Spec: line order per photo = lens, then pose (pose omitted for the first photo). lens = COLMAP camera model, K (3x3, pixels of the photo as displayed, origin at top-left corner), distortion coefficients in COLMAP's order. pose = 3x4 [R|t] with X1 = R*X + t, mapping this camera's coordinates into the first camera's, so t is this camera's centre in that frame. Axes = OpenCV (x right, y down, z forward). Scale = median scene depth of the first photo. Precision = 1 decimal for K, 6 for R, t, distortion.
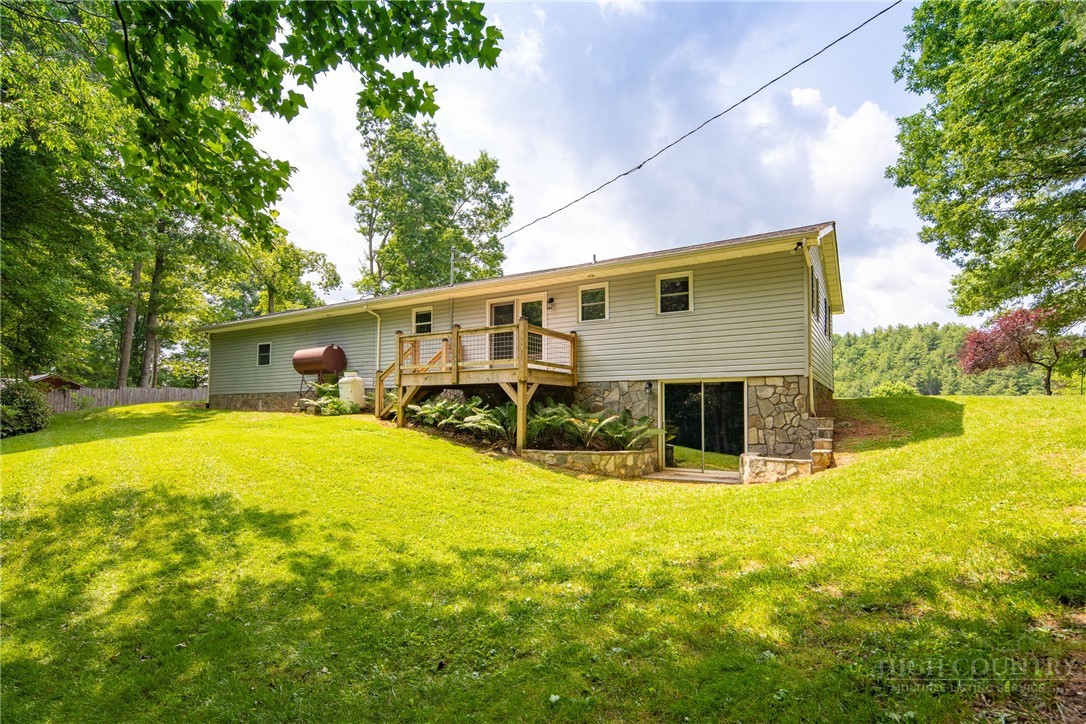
lens RADIAL K [[534.5, 0, 543.0], [0, 534.5, 362.0], [0, 0, 1]] dist [0.001936, -0.000159]
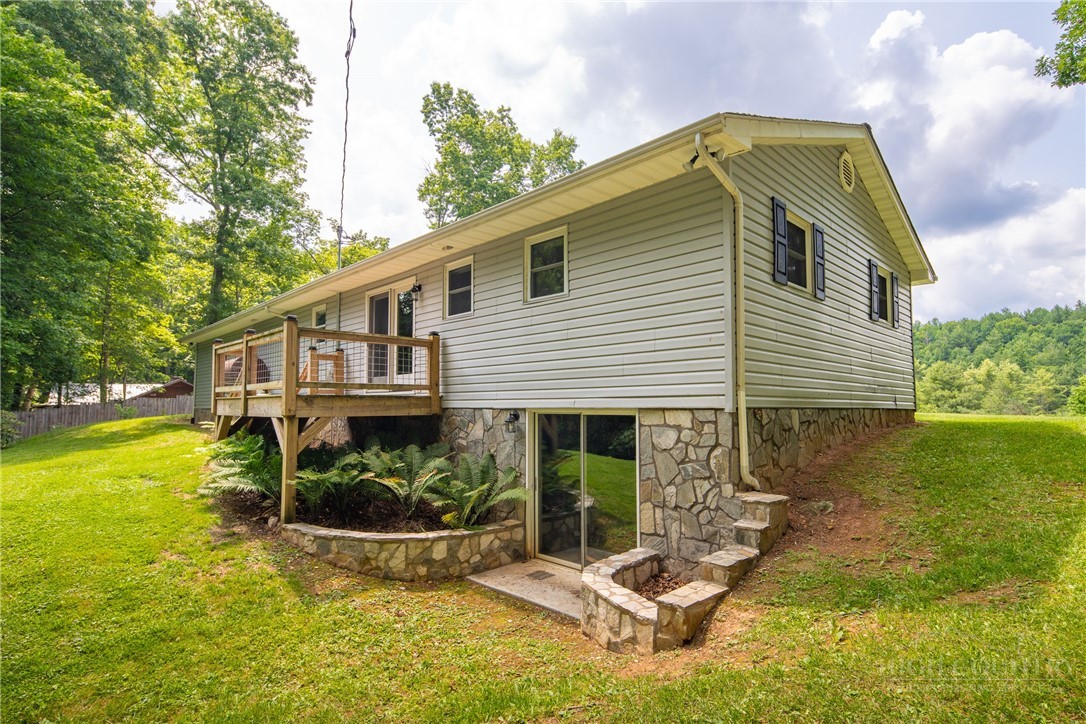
lens RADIAL K [[540.0, 0, 558.1], [0, 540.0, 352.5], [0, 0, 1]] dist [0.000364, -0.001219]
pose [[0.973223, -0.028569, -0.228080, 0.394341], [0.028091, 0.999591, -0.005344, -0.026103], [0.228140, -0.001206, 0.973628, 0.407115]]
